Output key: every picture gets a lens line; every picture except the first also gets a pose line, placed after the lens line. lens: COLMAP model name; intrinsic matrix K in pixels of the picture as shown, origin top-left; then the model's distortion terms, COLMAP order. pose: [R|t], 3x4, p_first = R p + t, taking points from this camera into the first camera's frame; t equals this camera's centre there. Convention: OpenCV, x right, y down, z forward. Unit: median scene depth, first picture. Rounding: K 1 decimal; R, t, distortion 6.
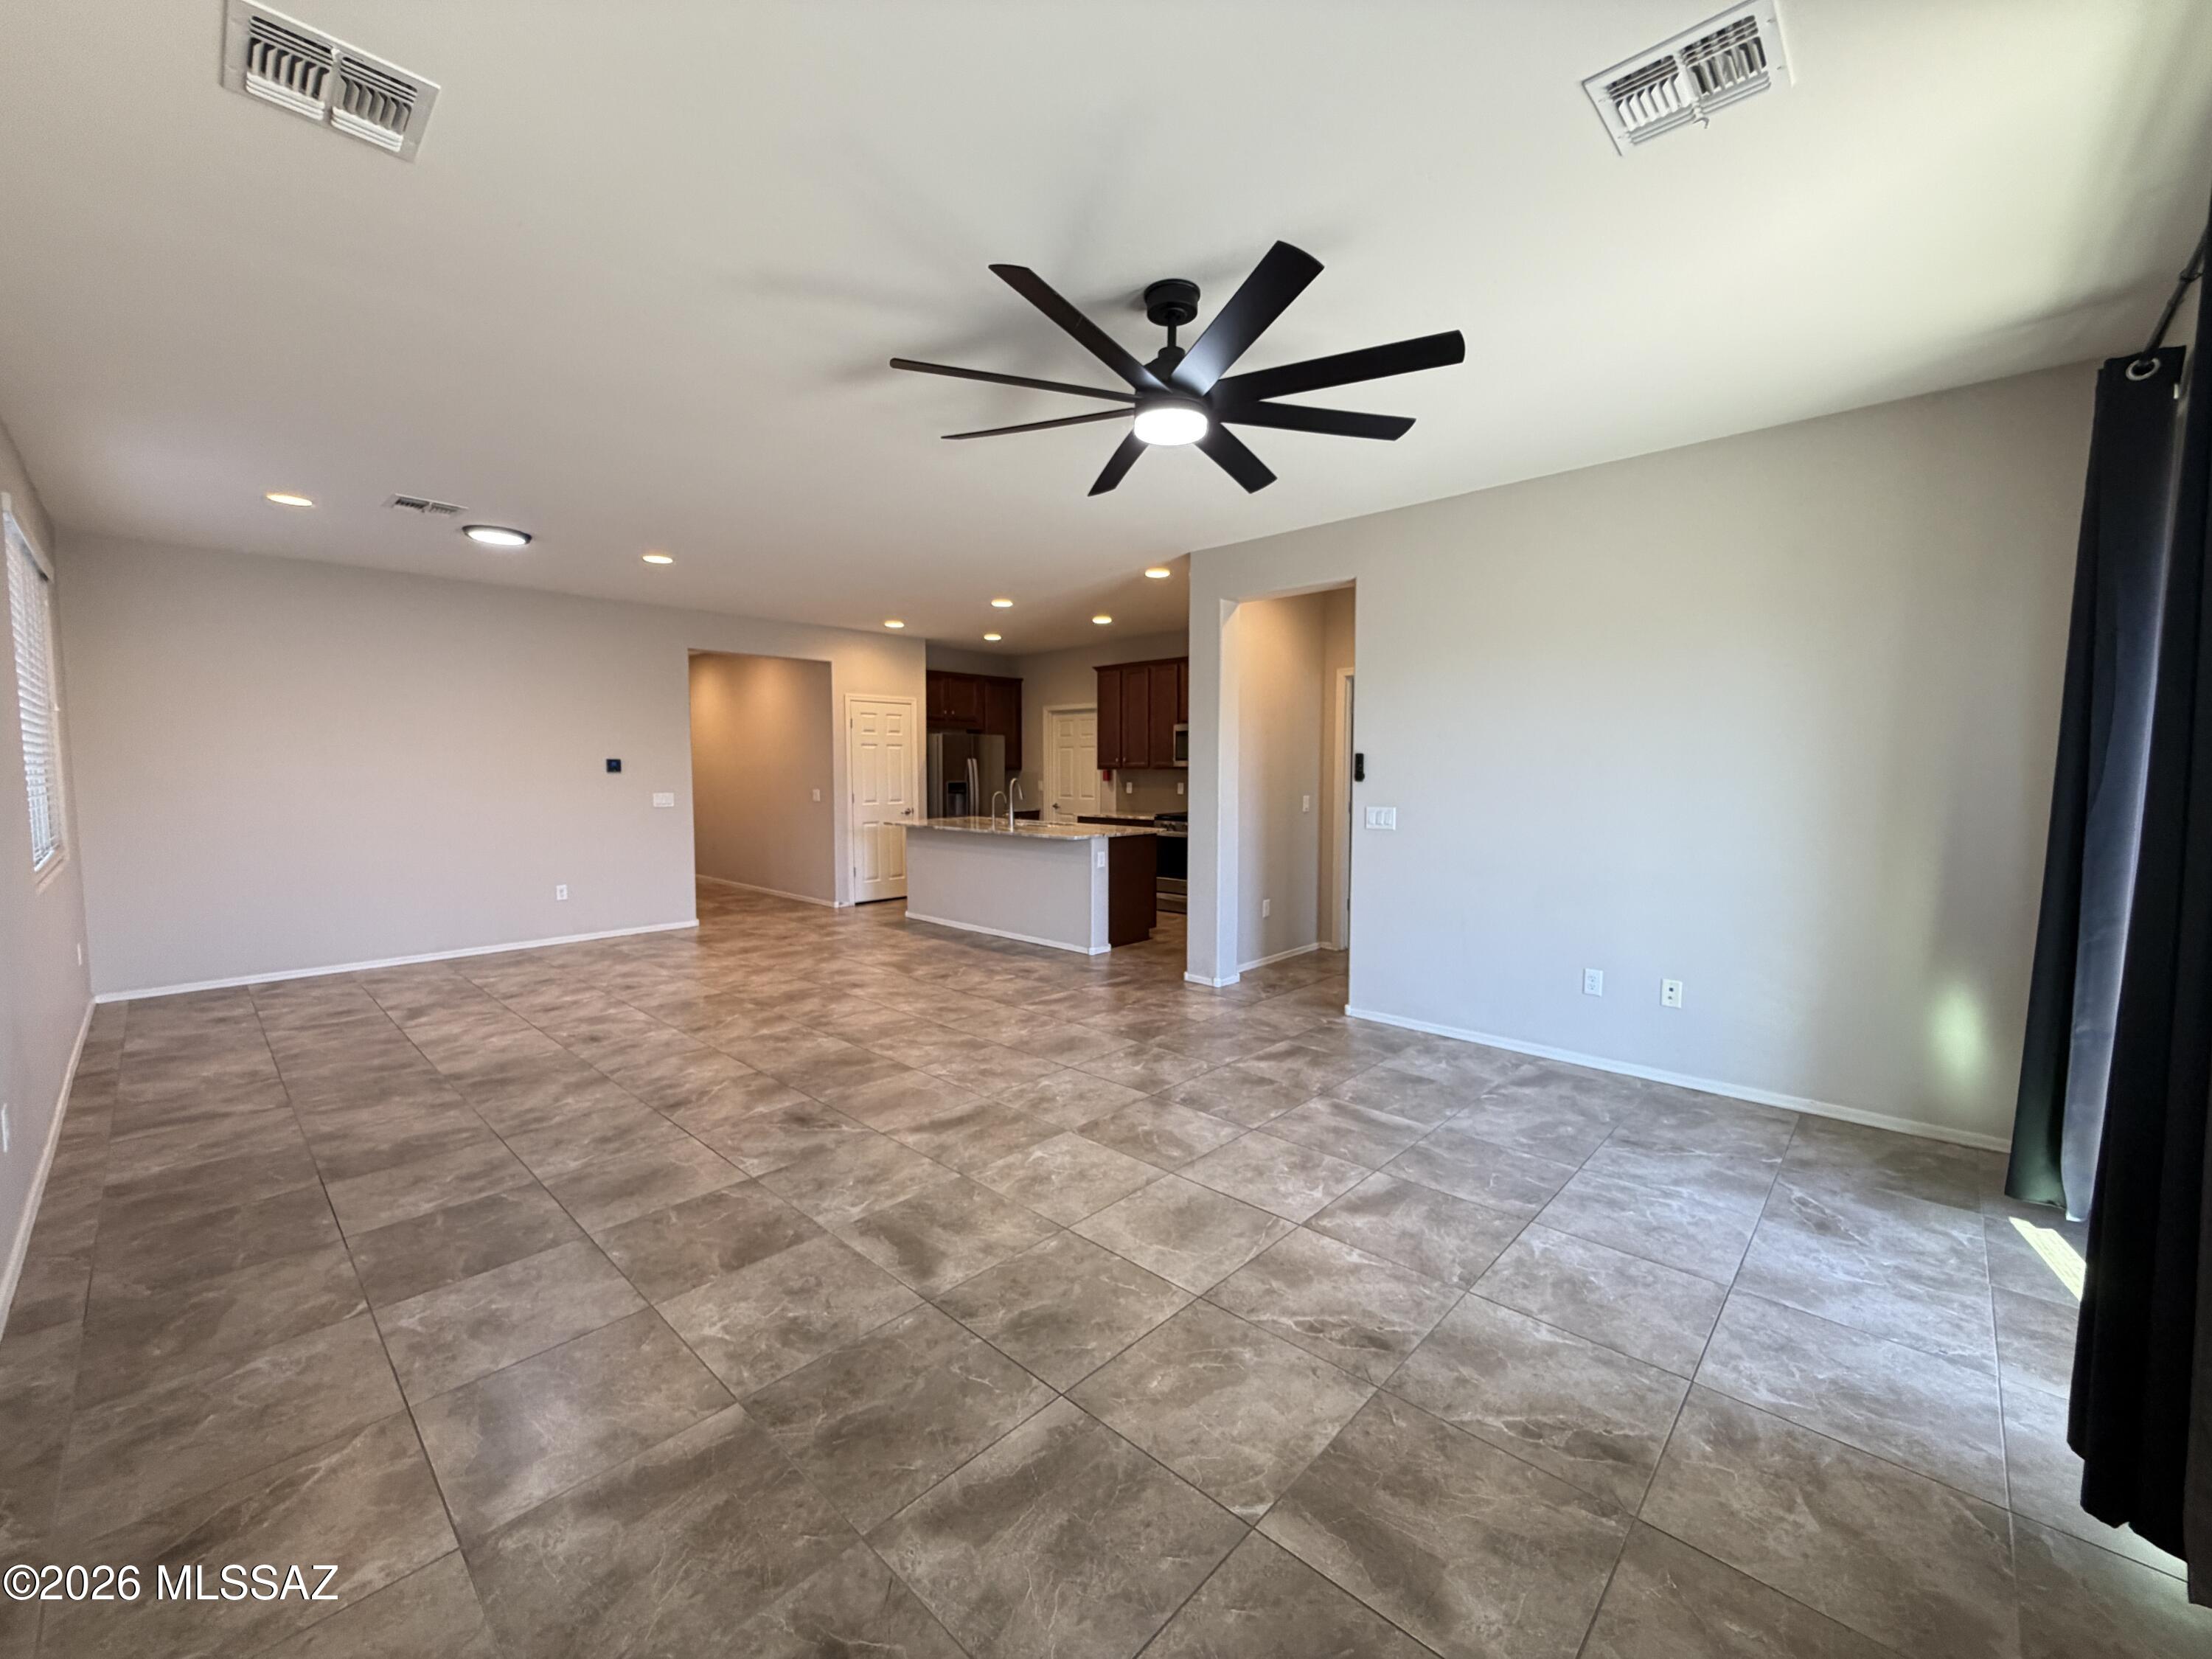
lens RADIAL K [[885.7, 0, 1099.4], [0, 885.7, 825.0], [0, 0, 1]] dist [0.000564, 0.000464]
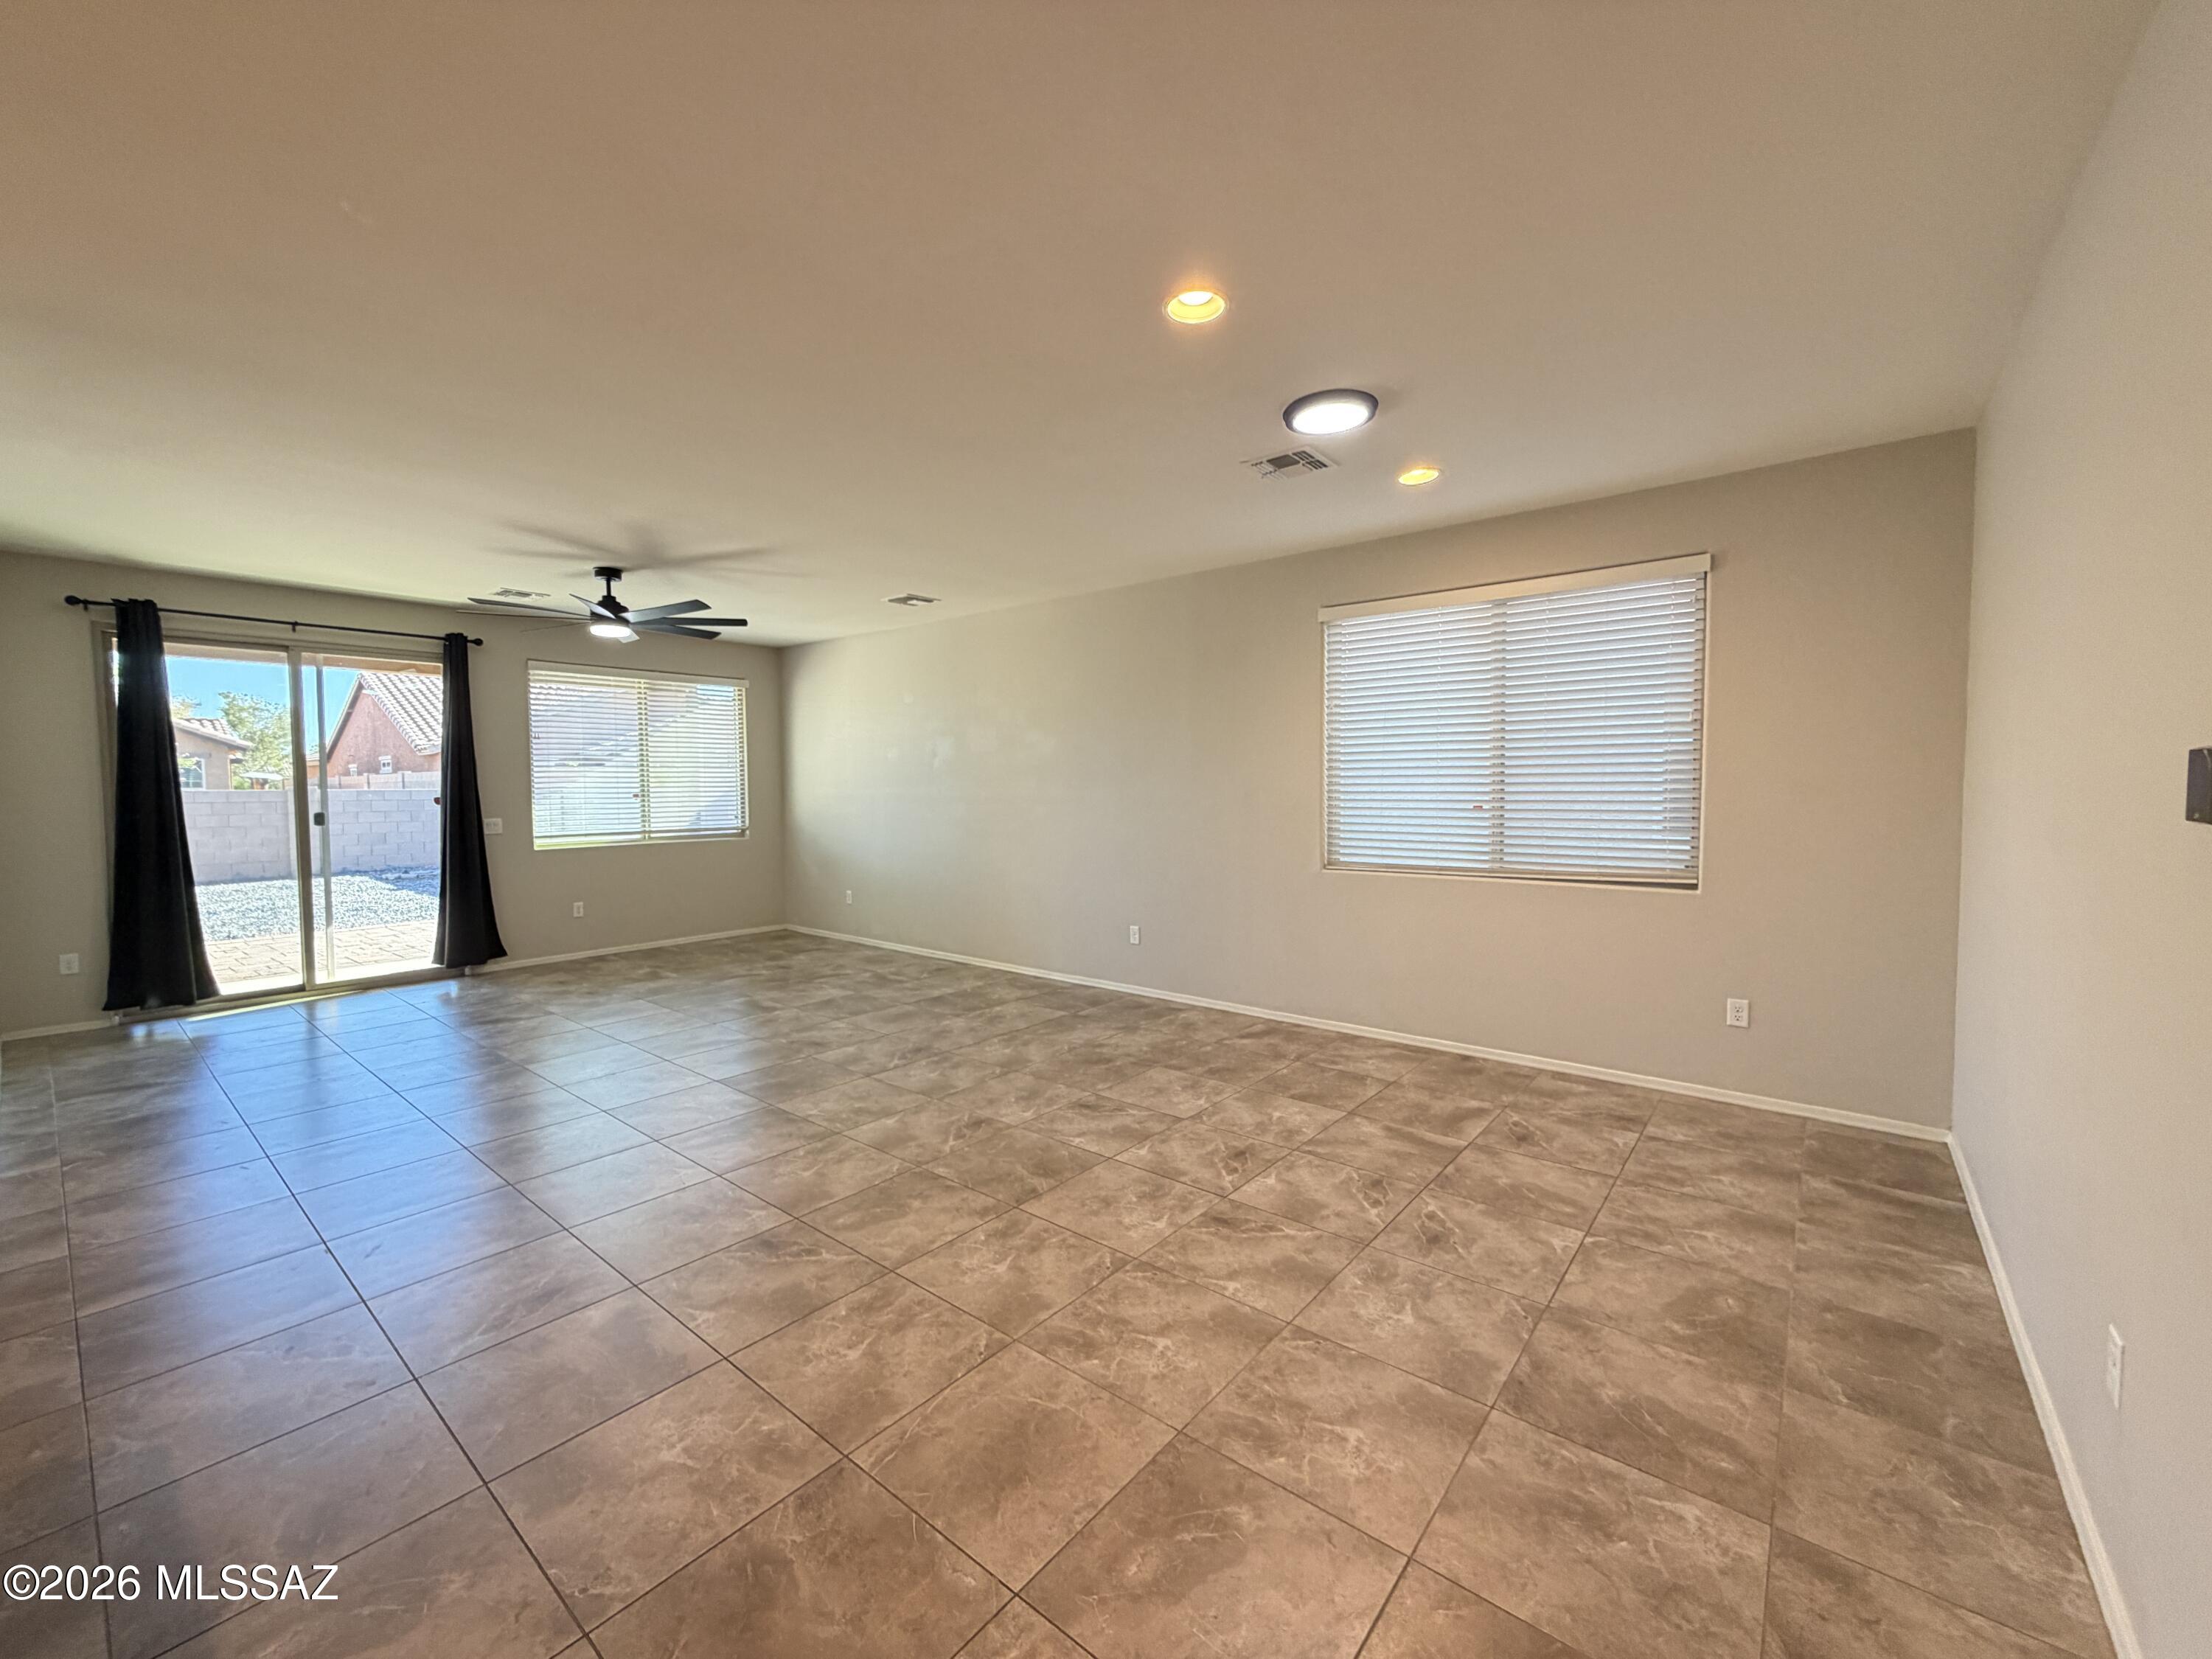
lens RADIAL K [[885.7, 0, 1099.4], [0, 885.7, 825.0], [0, 0, 1]] dist [0.000564, 0.000464]
pose [[-0.997562, 0.010249, -0.069026, -0.505246], [0.002440, 0.993675, 0.112268, -0.119222], [0.069740, 0.111826, -0.991278, 1.743418]]
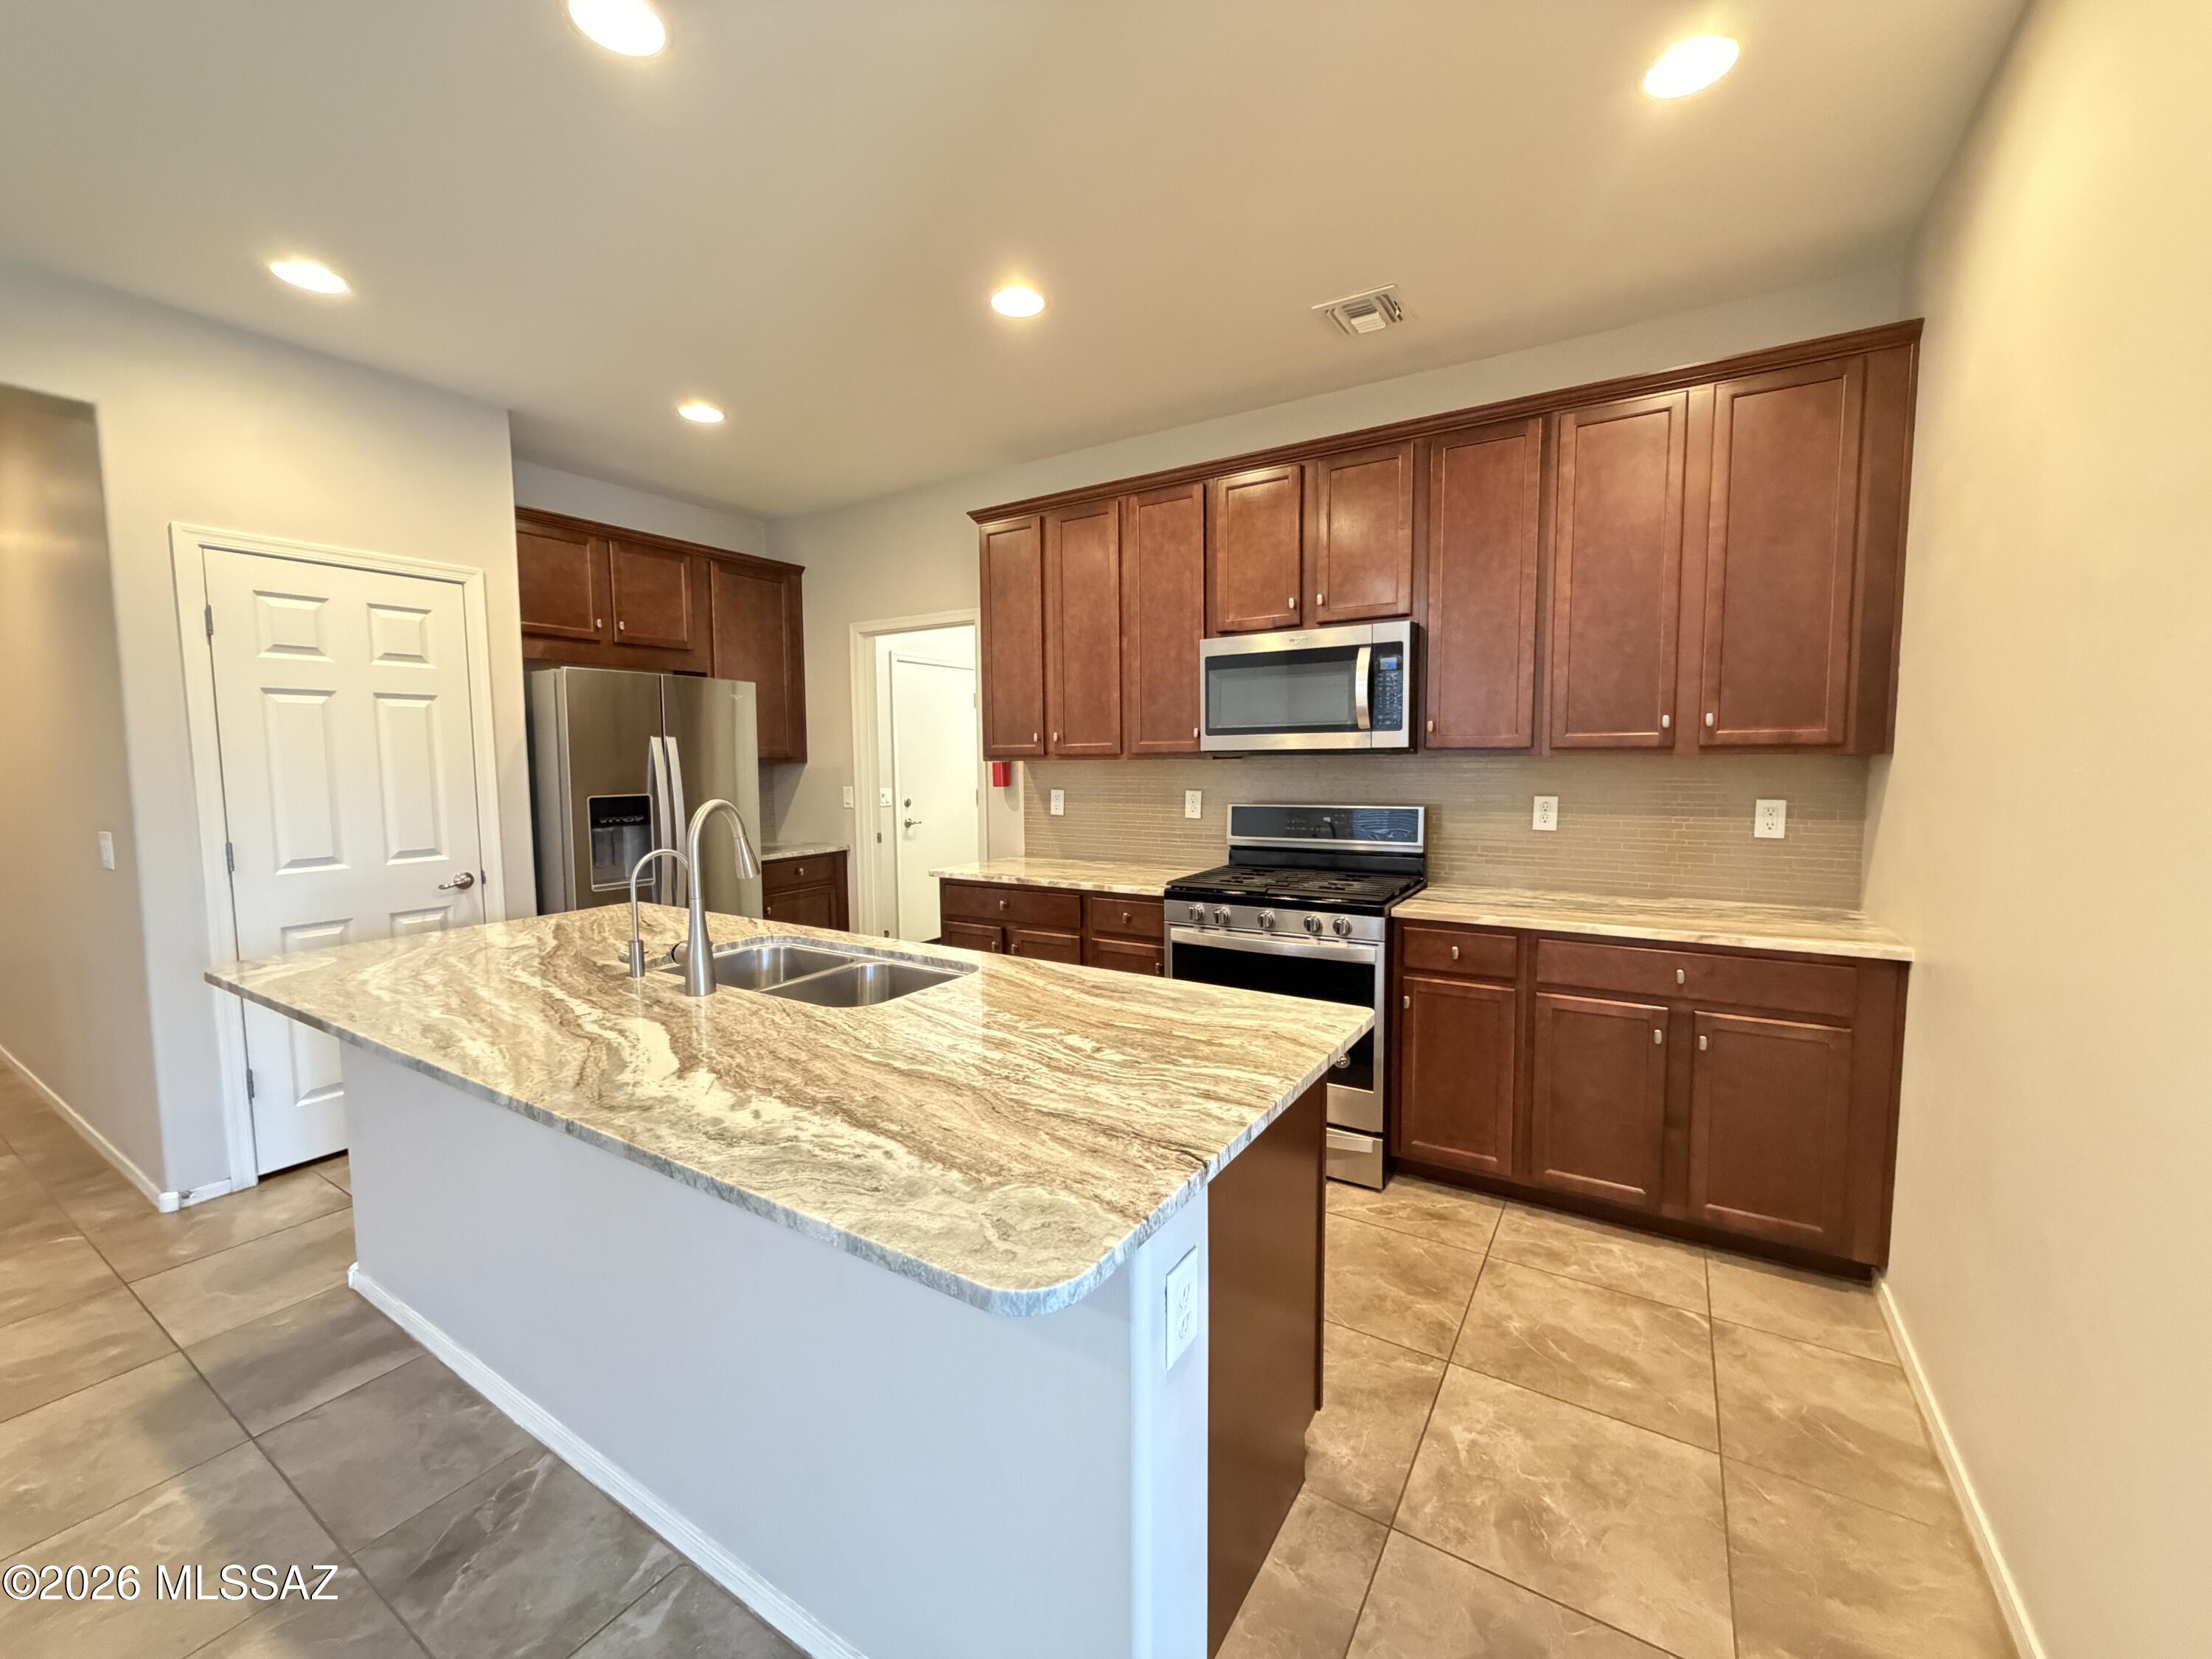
lens RADIAL K [[885.7, 0, 1099.4], [0, 885.7, 825.0], [0, 0, 1]] dist [0.000564, 0.000464]
pose [[0.981472, -0.022437, 0.190288, -0.058032], [0.020245, 0.999705, 0.013455, -0.073767], [-0.190534, -0.009353, 0.981636, 1.163853]]
